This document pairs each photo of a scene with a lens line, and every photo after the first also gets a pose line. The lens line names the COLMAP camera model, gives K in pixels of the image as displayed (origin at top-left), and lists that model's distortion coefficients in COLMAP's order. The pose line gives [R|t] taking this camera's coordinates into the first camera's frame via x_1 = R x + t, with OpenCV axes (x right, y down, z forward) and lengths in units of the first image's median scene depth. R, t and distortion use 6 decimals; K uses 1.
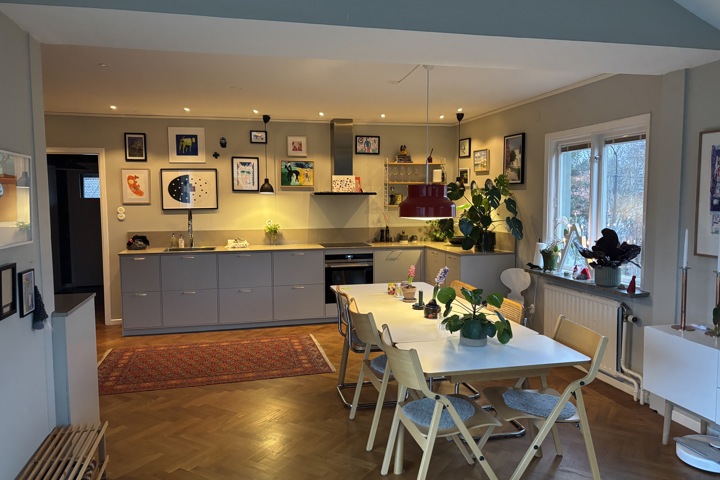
lens RADIAL K [[539.9, 0, 362.6], [0, 539.9, 238.9], [0, 0, 1]] dist [-0.008472, -0.007325]
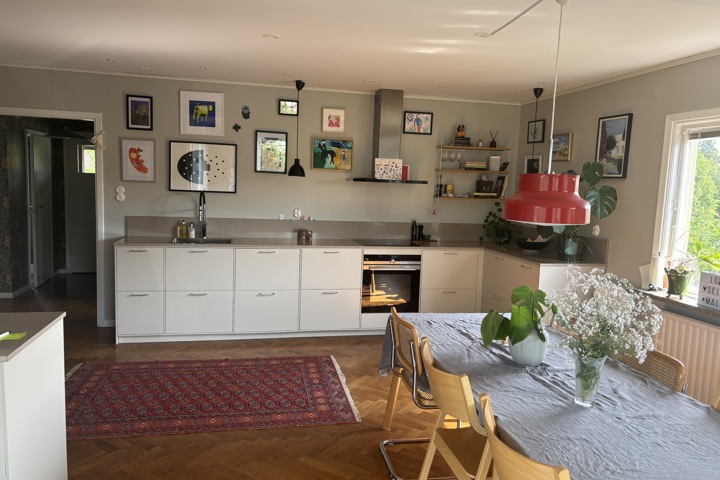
lens RADIAL K [[539.9, 0, 358.0], [0, 539.9, 240.0], [0, 0, 1]] dist [-0.008472, -0.007325]
pose [[0.998778, 0.045138, -0.020141, -0.061959], [-0.044588, 0.998641, 0.026994, -0.013876], [0.021332, -0.026063, 0.999433, 0.175076]]
